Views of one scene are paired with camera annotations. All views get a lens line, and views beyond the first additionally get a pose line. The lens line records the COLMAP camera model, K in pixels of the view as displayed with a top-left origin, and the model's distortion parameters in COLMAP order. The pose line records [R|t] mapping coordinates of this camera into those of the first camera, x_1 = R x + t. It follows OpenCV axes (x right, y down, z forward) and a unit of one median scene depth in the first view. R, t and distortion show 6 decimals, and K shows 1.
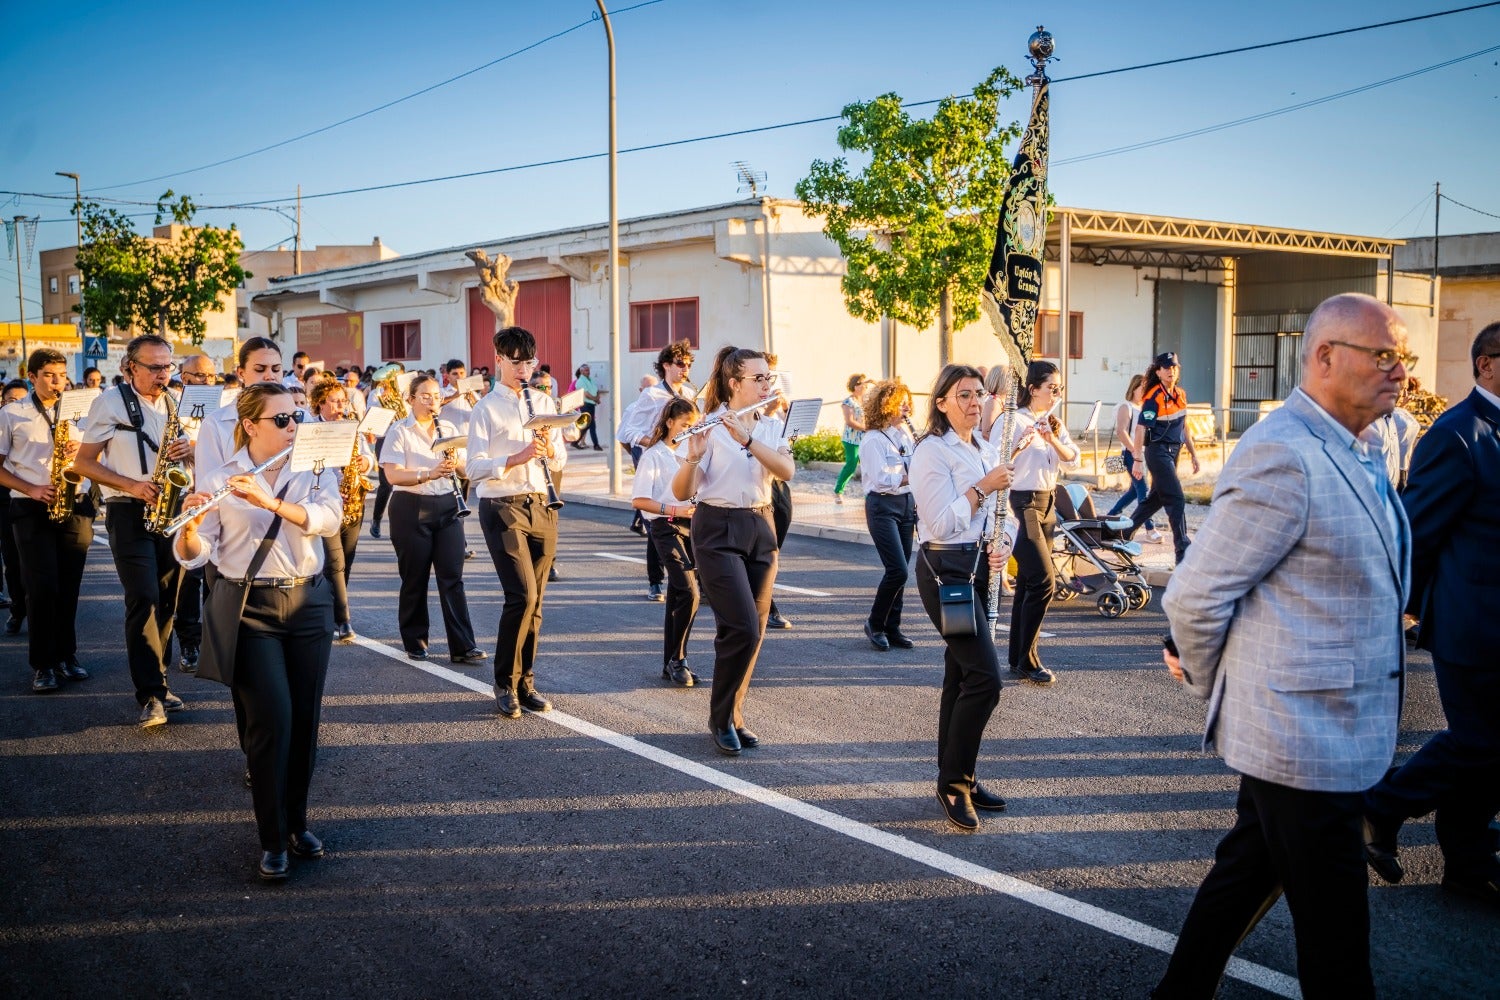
lens RADIAL K [[1198.2, 0, 750.0], [0, 1198.2, 500.0], [0, 0, 1]] dist [-0.116246, 0.084120]
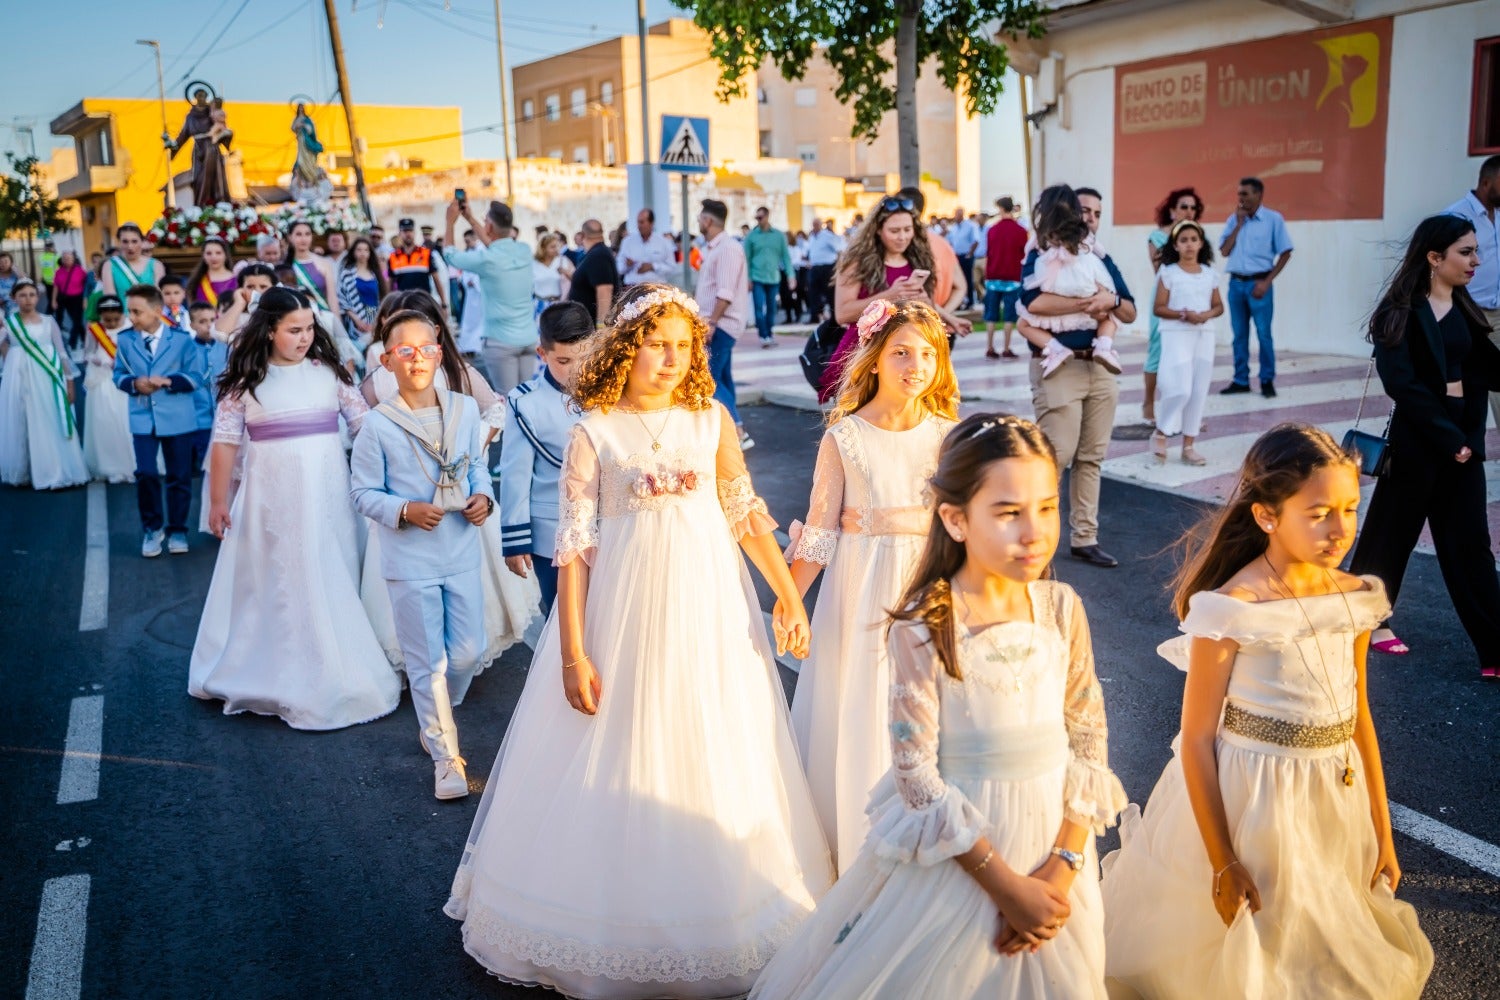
lens RADIAL K [[1354.8, 0, 750.0], [0, 1354.8, 500.0], [0, 0, 1]] dist [-0.087248, 0.118717]
pose [[0.932016, 0.043304, -0.359820, -0.418288], [-0.007261, 0.994868, 0.100921, -0.063466], [0.362344, -0.091447, 0.927547, 0.641686]]
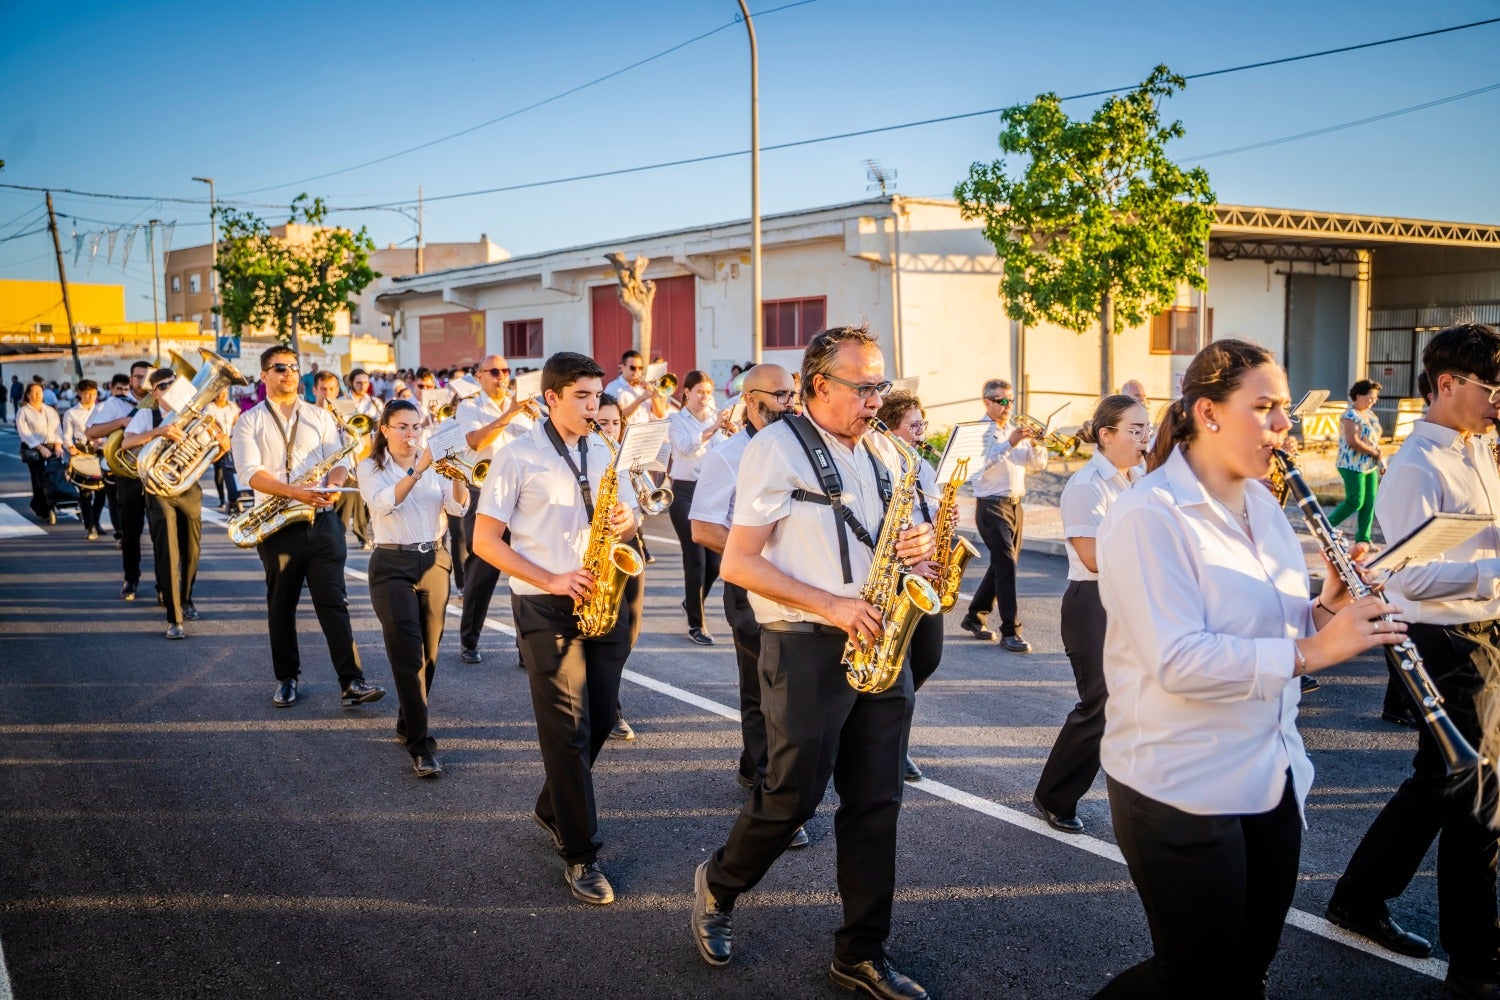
lens RADIAL K [[1198.2, 0, 750.0], [0, 1198.2, 500.0], [0, 0, 1]] dist [-0.116246, 0.084120]
pose [[0.996878, 0.004408, -0.078838, -0.022873], [-0.003932, 0.999973, 0.006193, -0.004051], [0.078863, -0.005864, 0.996868, -0.001540]]
